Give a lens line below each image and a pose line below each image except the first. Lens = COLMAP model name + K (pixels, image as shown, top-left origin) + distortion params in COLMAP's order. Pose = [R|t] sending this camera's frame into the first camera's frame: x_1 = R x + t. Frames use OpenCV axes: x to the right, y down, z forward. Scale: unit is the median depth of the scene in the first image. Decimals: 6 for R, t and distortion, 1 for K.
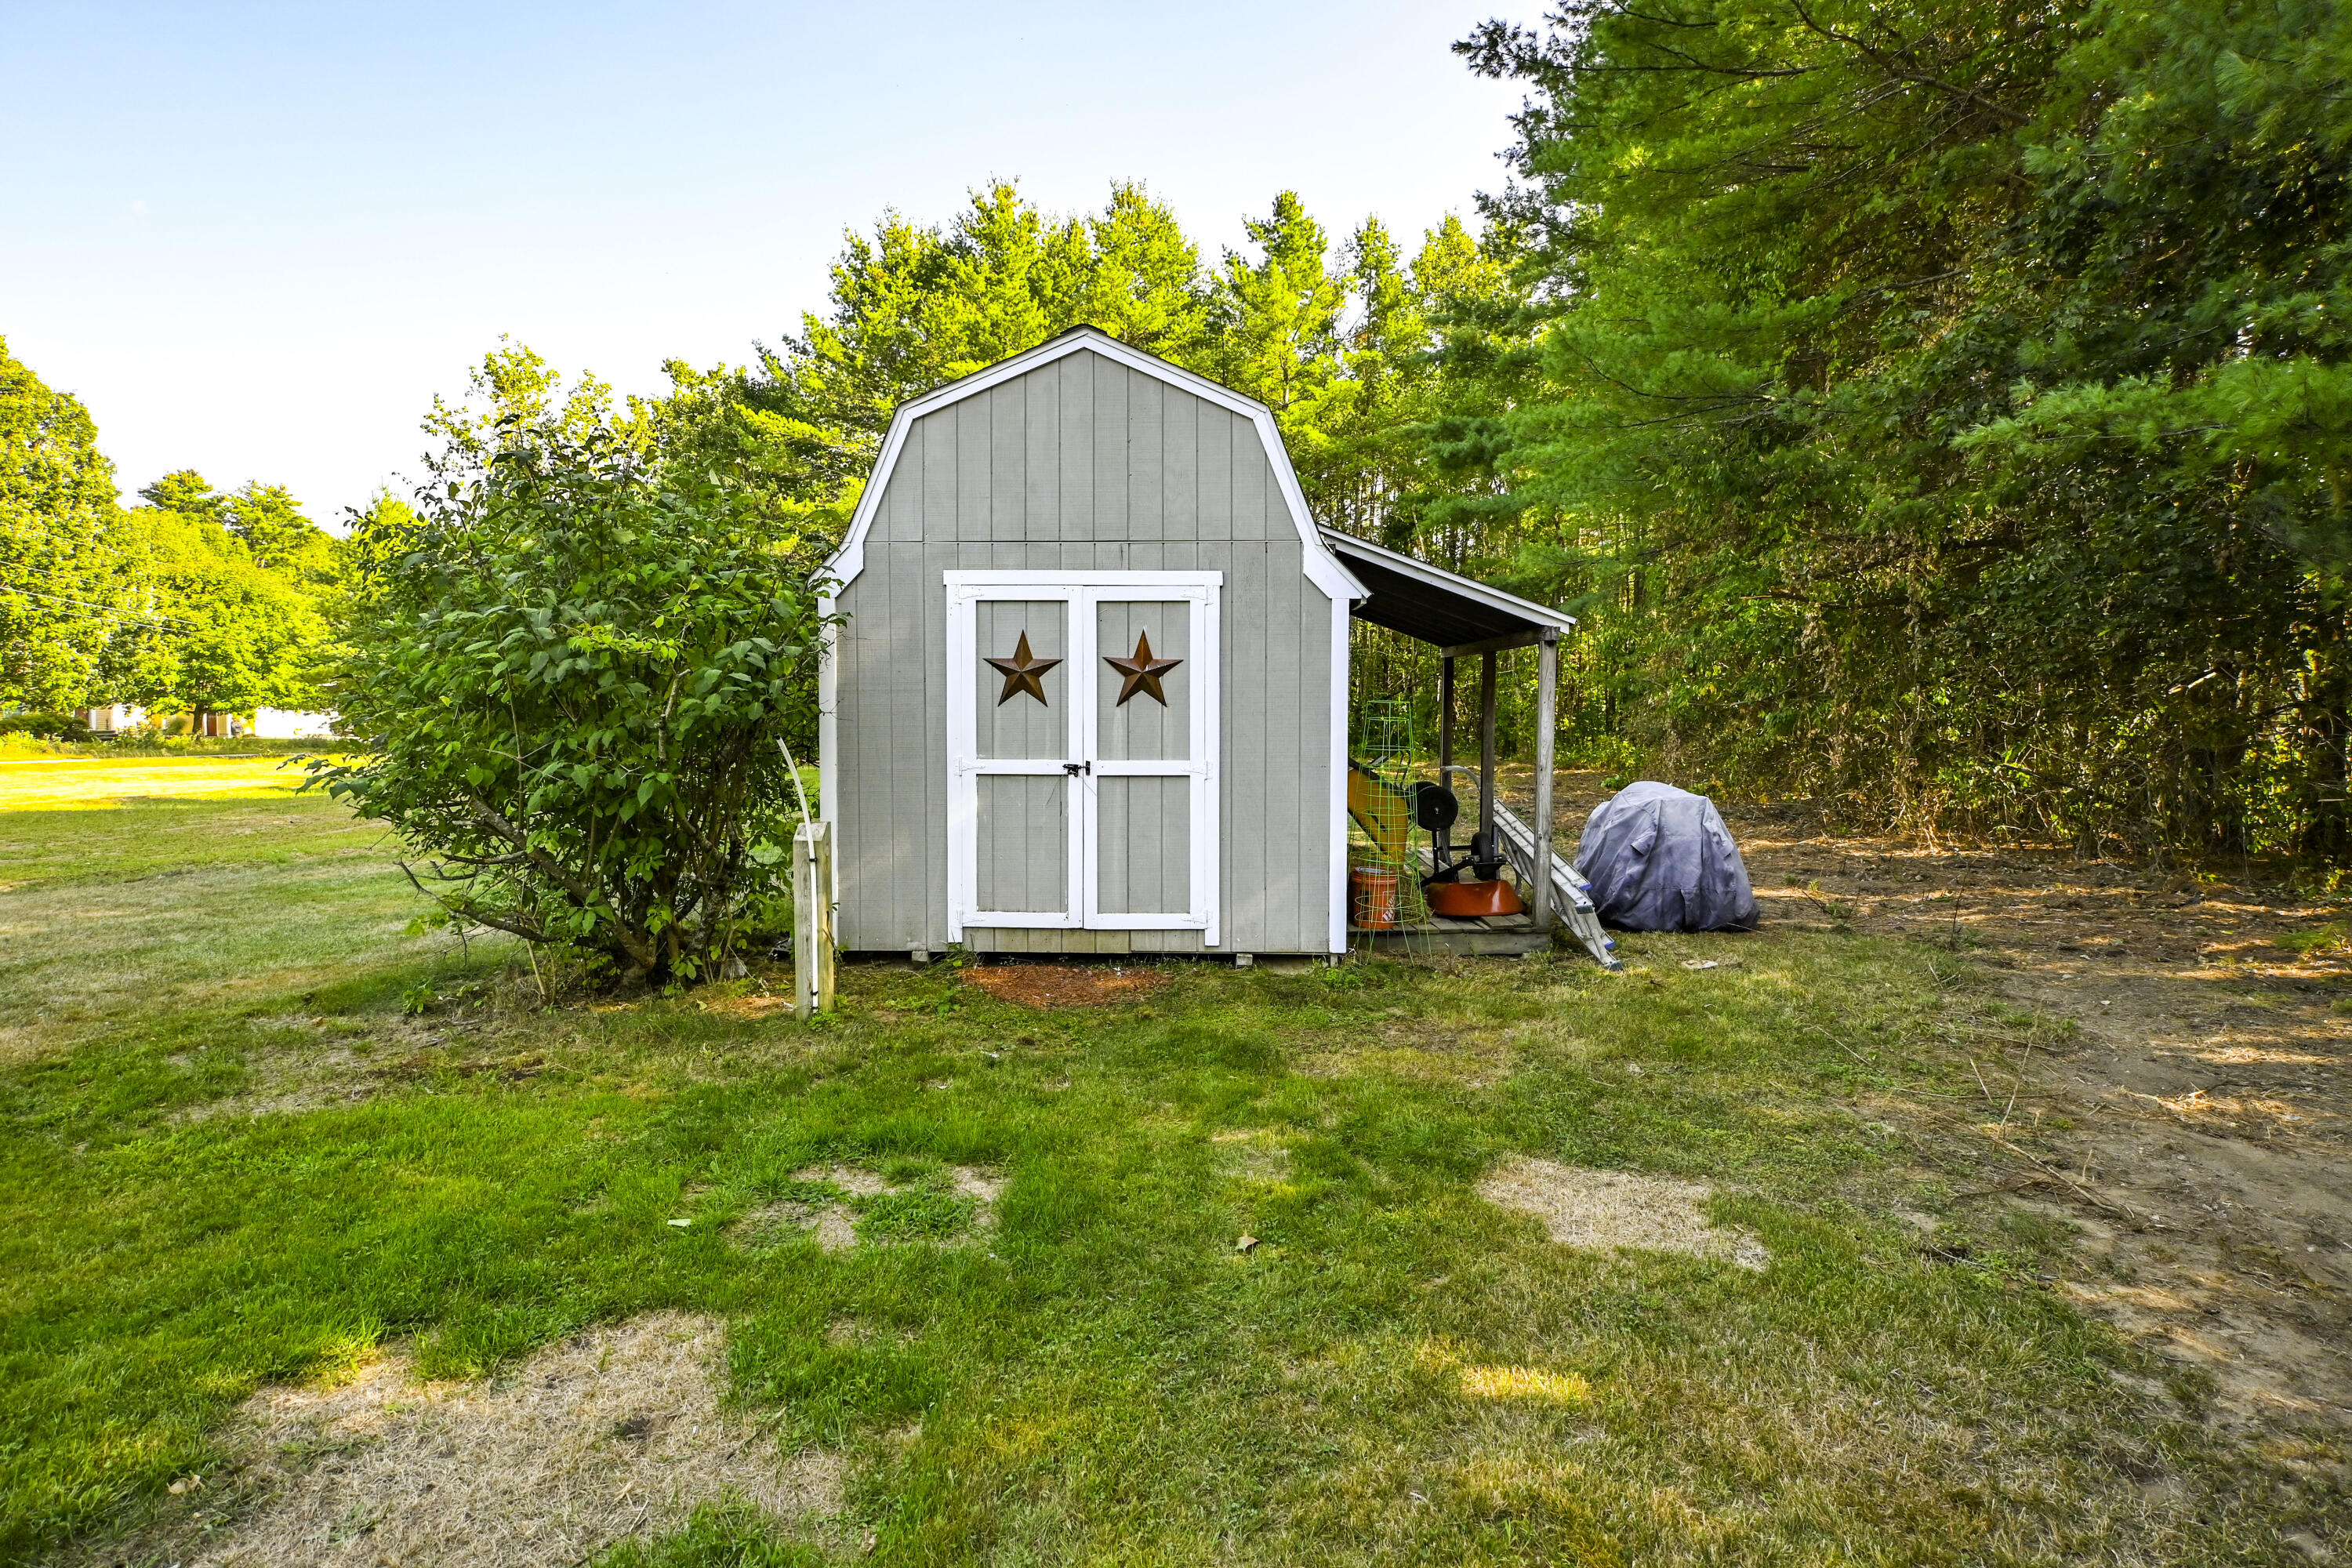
lens RADIAL K [[1186.9, 0, 1176.0], [0, 1186.9, 784.0], [0, 0, 1]] dist [0.000520, 0.000610]
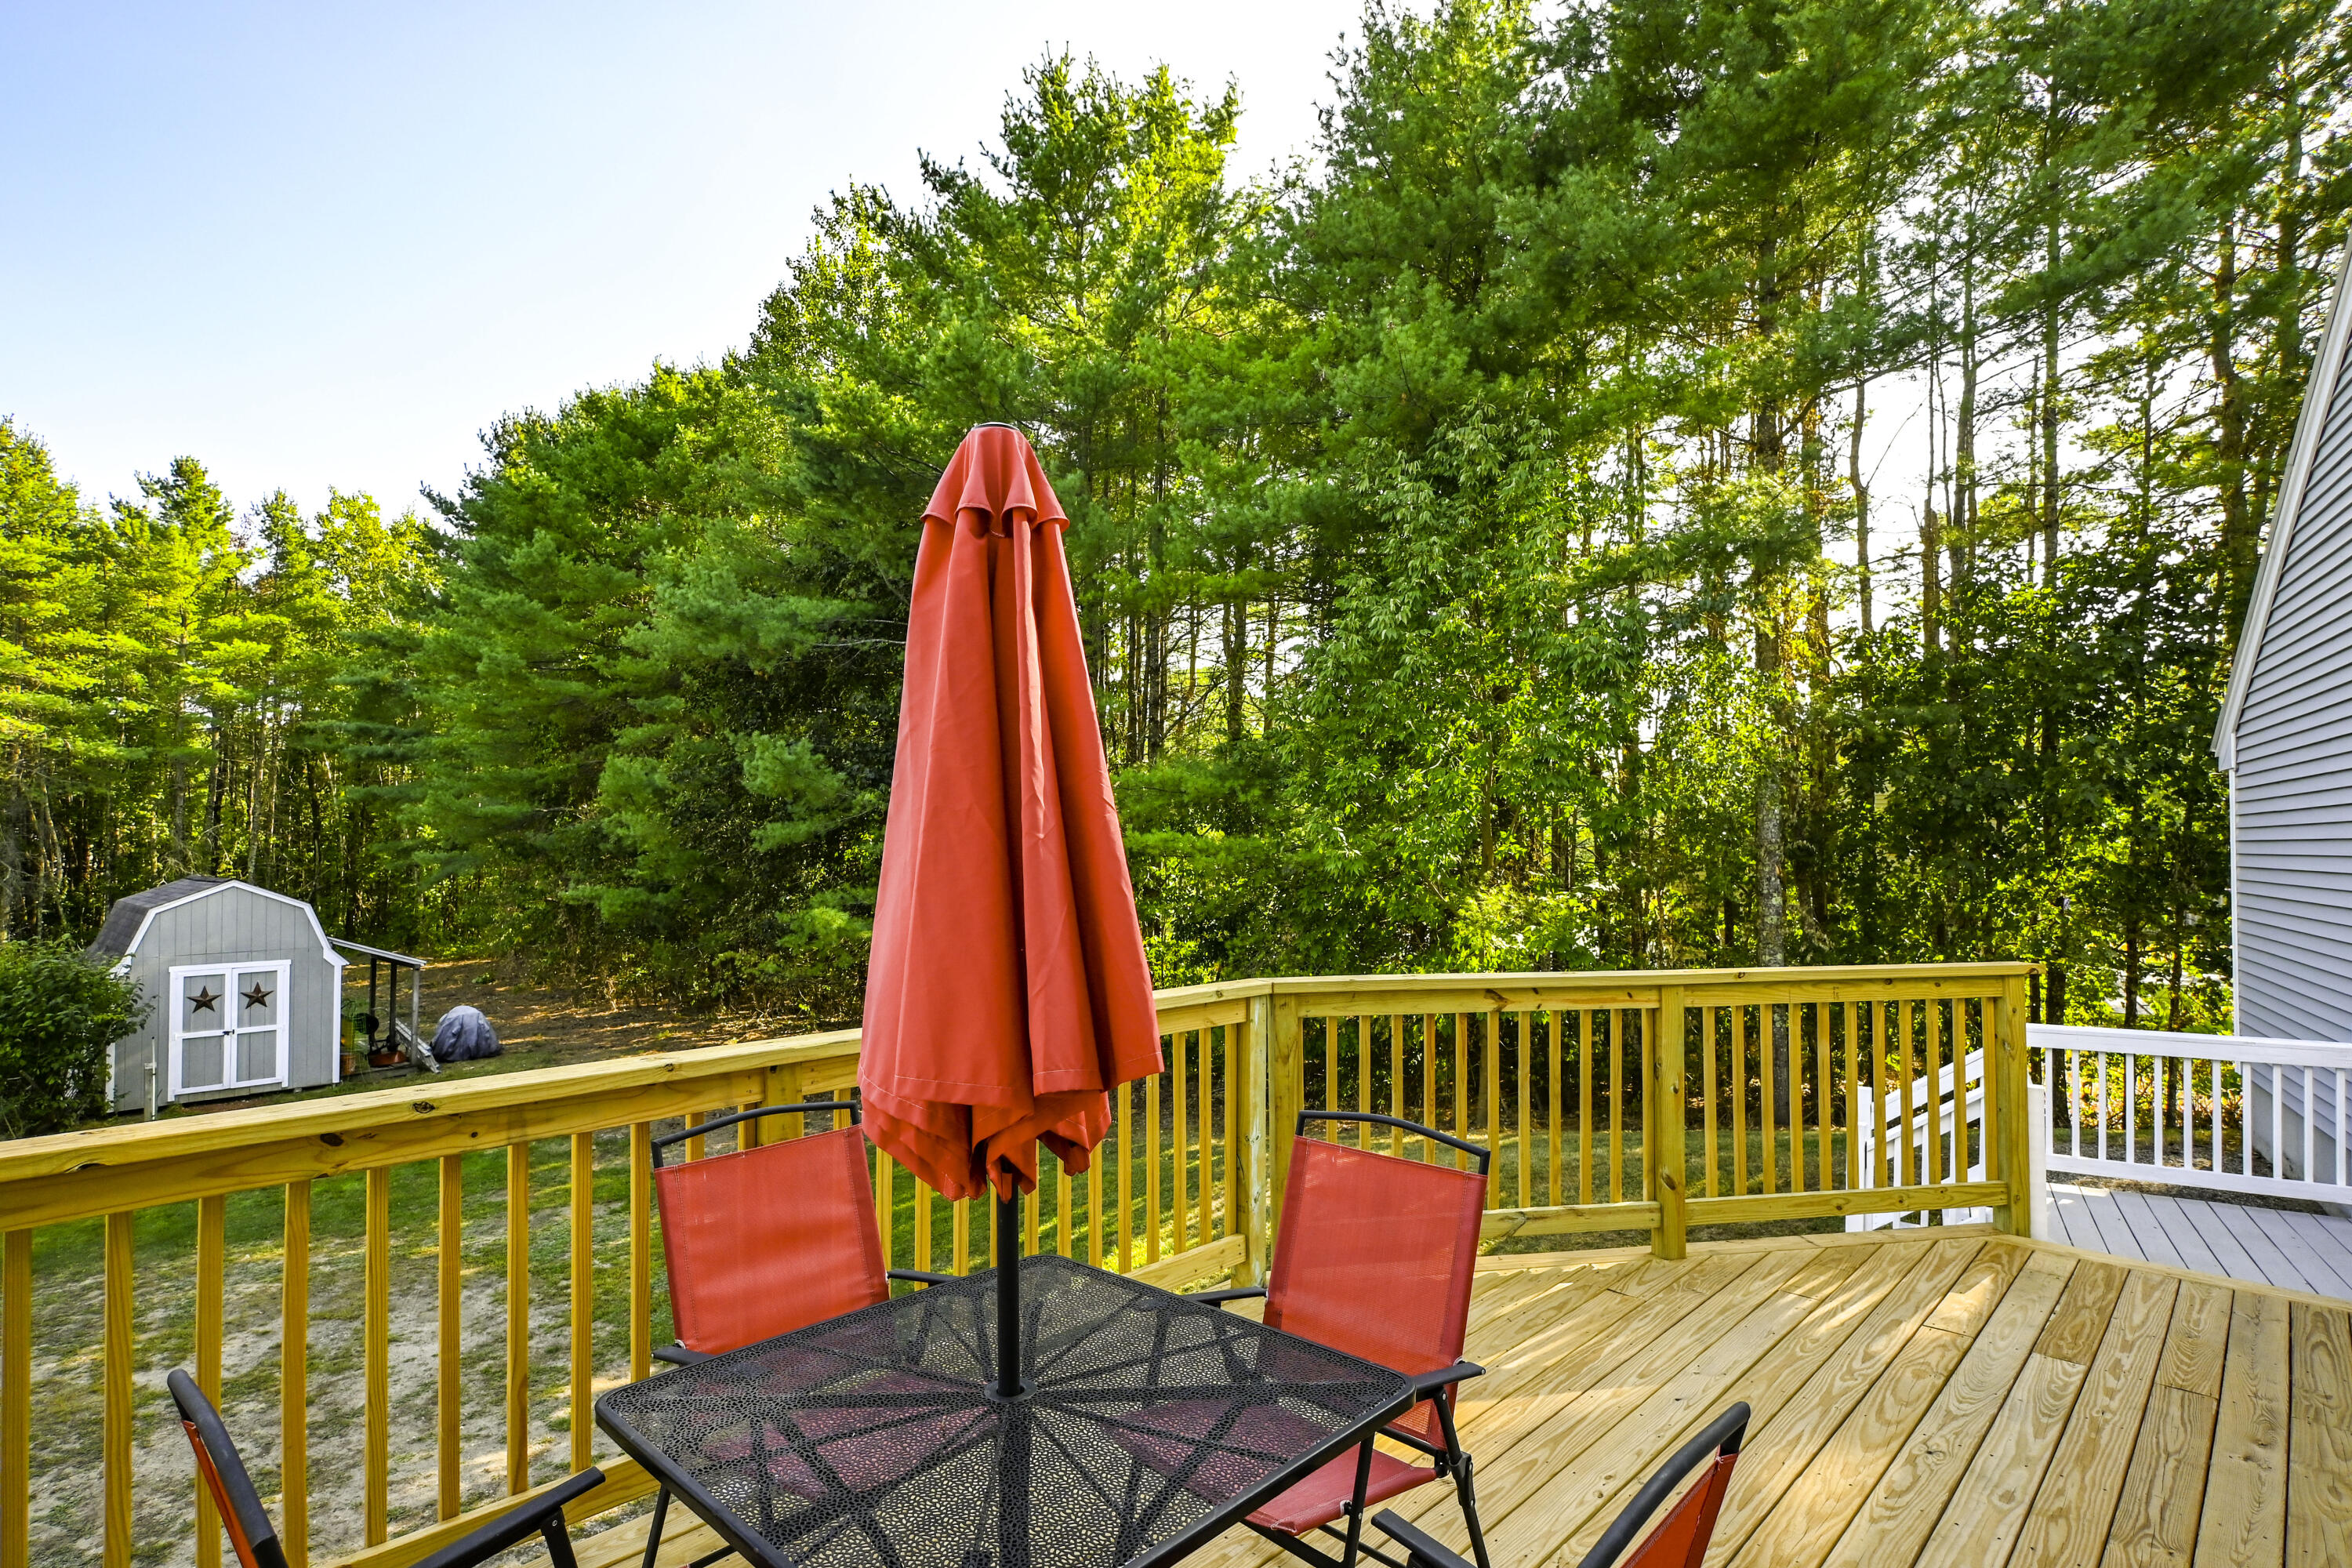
lens RADIAL K [[1186.9, 0, 1176.0], [0, 1186.9, 784.0], [0, 0, 1]] dist [0.000520, 0.000610]
pose [[0.669145, 0.026510, 0.742659, -0.695644], [0.058316, 0.994409, -0.088040, -0.223084], [-0.740840, 0.102220, 0.663858, -2.663820]]
